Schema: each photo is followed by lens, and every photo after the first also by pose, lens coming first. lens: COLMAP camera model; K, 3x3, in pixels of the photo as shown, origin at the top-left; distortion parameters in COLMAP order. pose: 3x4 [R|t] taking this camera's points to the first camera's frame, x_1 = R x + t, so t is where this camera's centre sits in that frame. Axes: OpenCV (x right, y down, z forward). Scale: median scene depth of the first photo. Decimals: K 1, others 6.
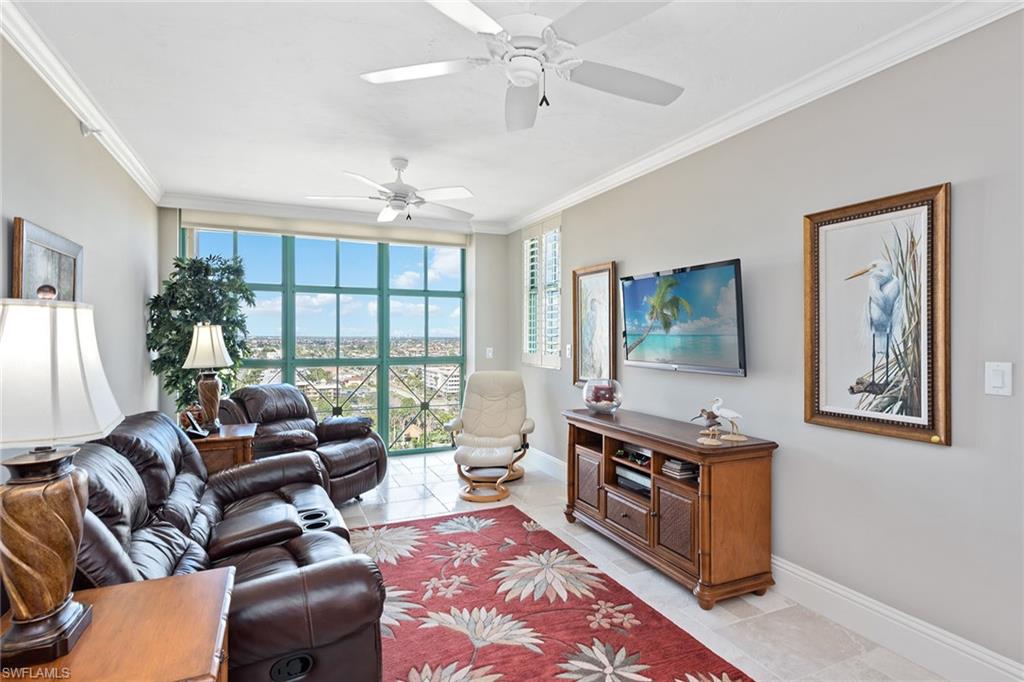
lens RADIAL K [[522.2, 0, 512.9], [0, 522.2, 335.7], [0, 0, 1]] dist [0.018832, 0.000021]
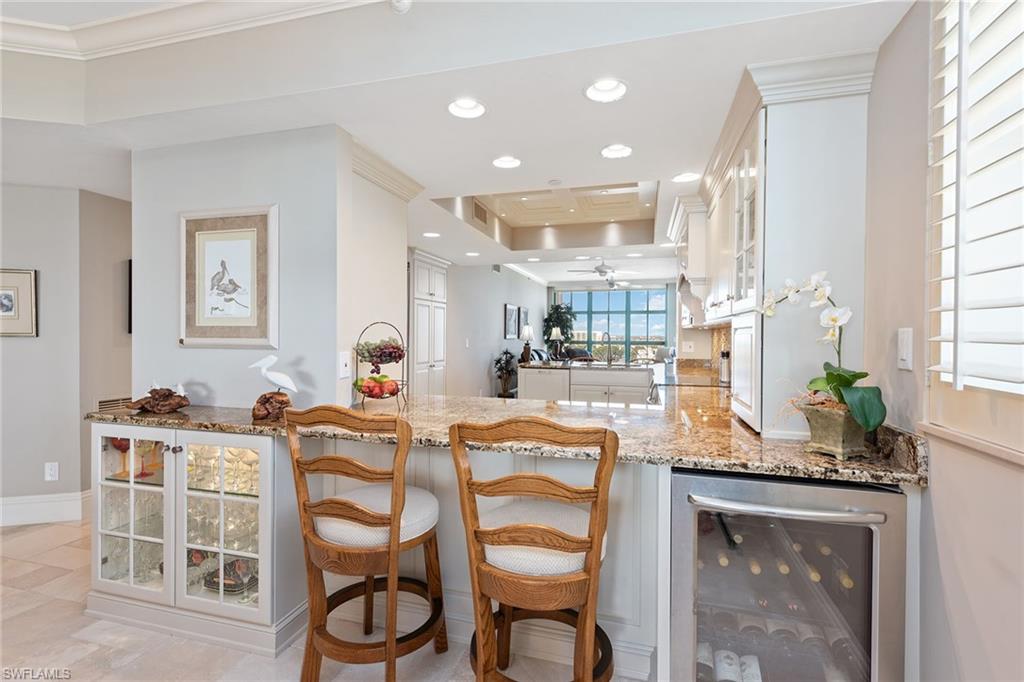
lens RADIAL K [[480.0, 0, 512.0], [0, 480.0, 341.0], [0, 0, 1]] dist [0.037637, 0.000428]
pose [[0.764676, 0.012691, -0.644290, 0.890682], [-0.006724, 0.999909, 0.011715, 0.023333], [0.644380, -0.004626, 0.764692, -1.153629]]
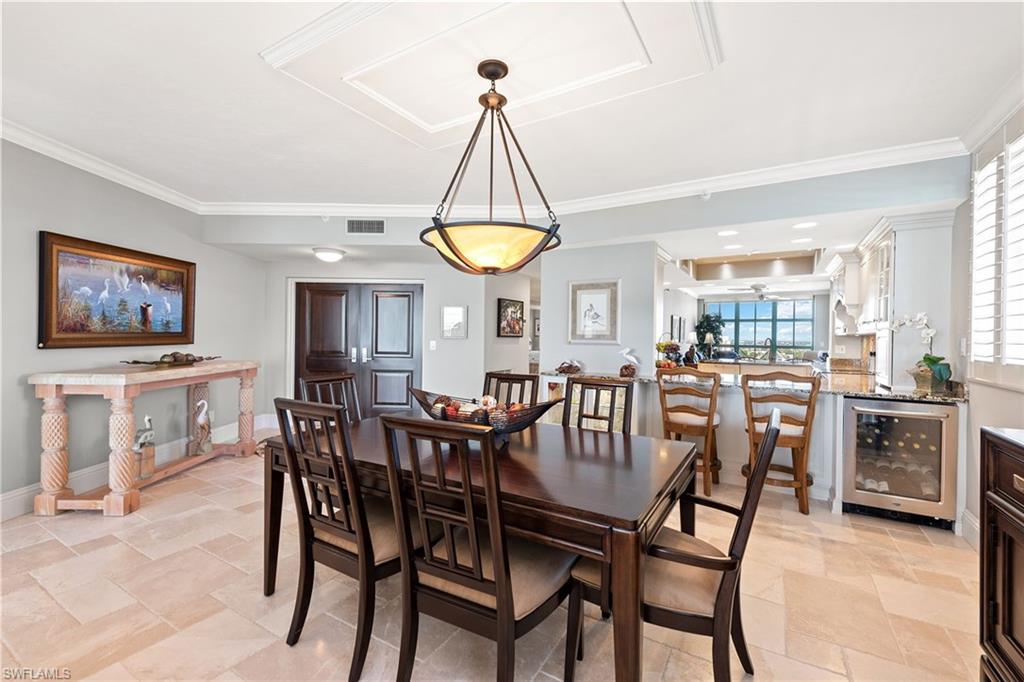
lens RADIAL K [[441.9, 0, 512.0], [0, 441.9, 341.0], [0, 0, 1]] dist [0.021227, -0.000115]
pose [[0.568131, 0.014544, -0.822810, 1.052187], [-0.014288, 0.999867, 0.007808, 0.025703], [0.822814, 0.007320, 0.568263, -1.686891]]
